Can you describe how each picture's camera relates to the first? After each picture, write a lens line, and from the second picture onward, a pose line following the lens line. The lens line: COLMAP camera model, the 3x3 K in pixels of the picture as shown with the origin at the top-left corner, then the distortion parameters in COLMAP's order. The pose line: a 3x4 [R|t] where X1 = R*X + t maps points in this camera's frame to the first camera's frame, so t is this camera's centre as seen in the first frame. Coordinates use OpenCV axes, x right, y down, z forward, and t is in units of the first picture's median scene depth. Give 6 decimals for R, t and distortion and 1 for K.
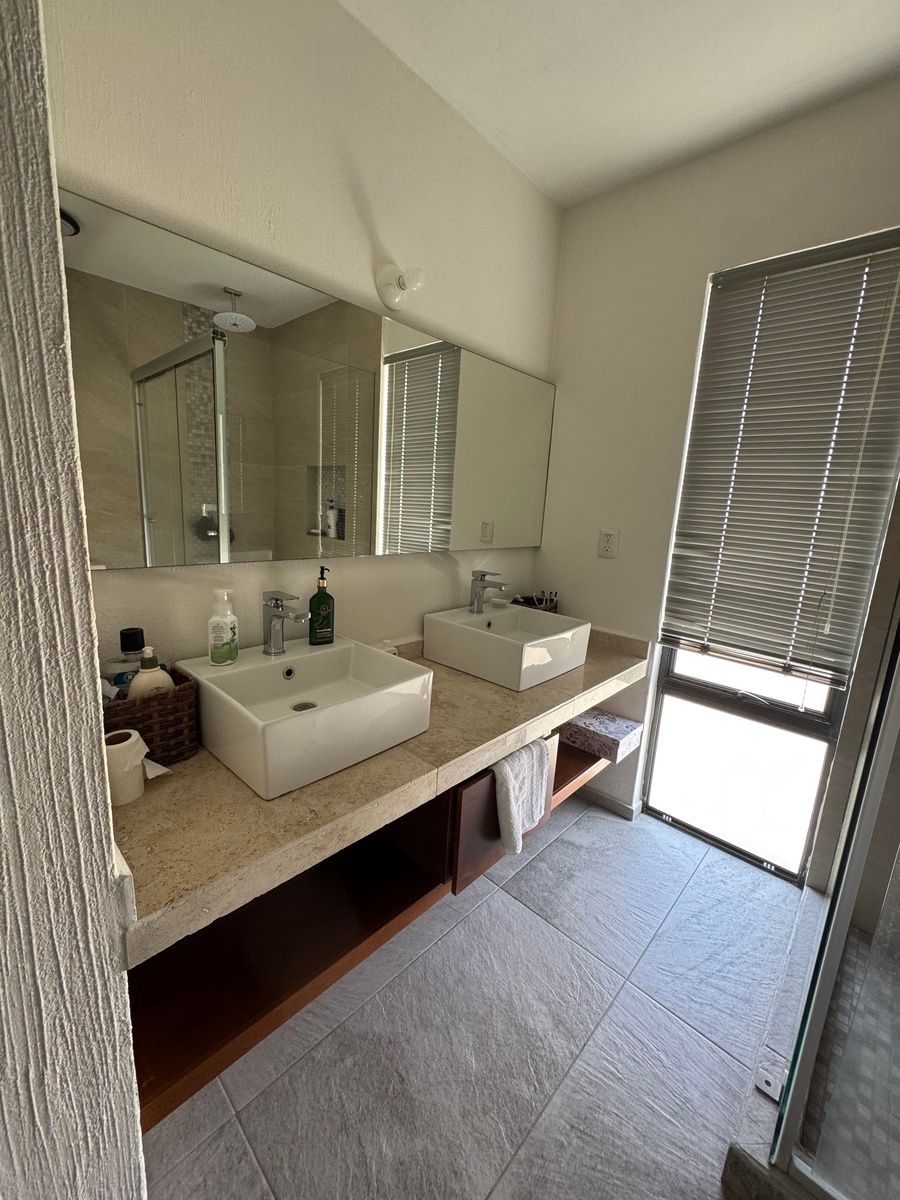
lens RADIAL K [[483.7, 0, 450.2], [0, 483.7, 599.5], [0, 0, 1]] dist [-0.004272, 0.001164]
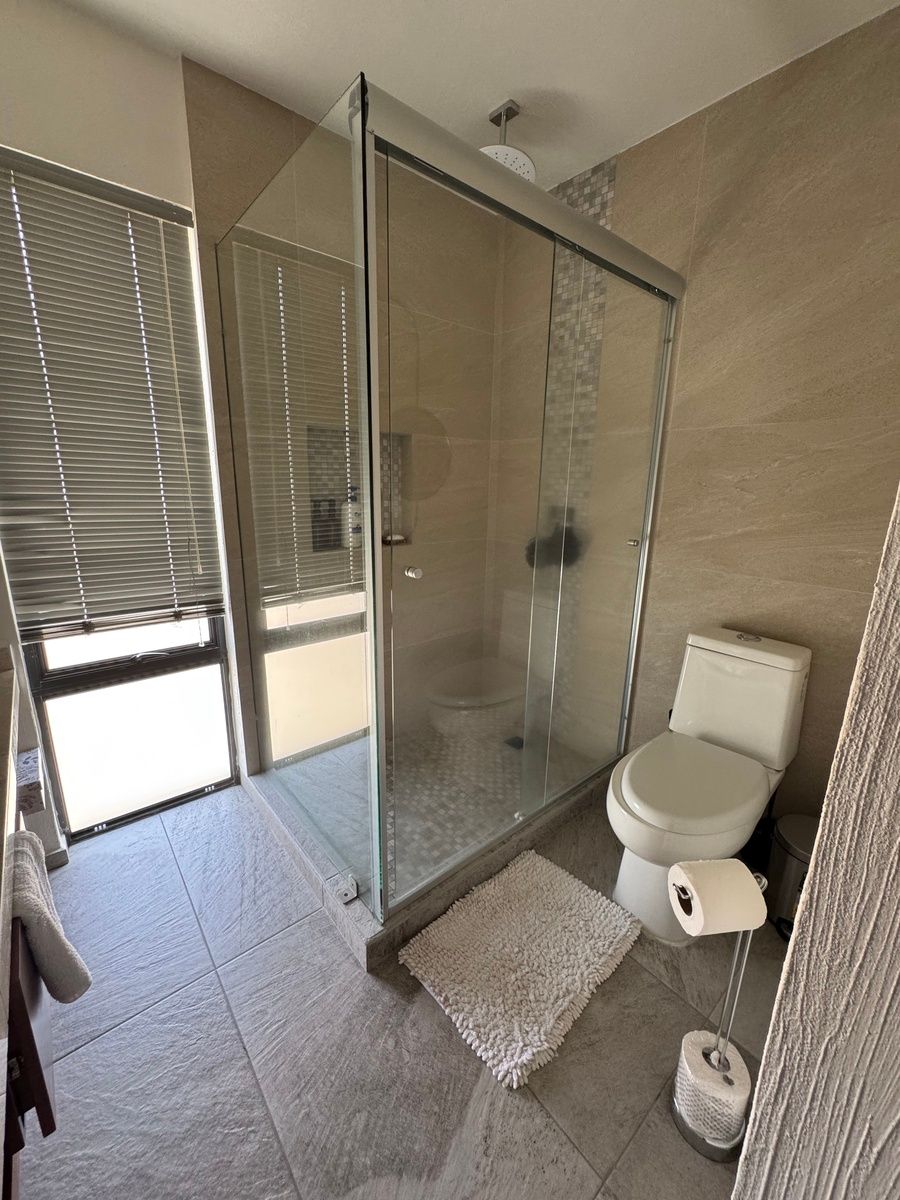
lens RADIAL K [[483.7, 0, 451.3], [0, 483.7, 599.2], [0, 0, 1]] dist [-0.004272, 0.001164]
pose [[0.103500, -0.290359, 0.951304, -0.223255], [0.182290, 0.945778, 0.268840, -0.061502], [-0.977782, 0.145588, 0.150817, 0.229835]]
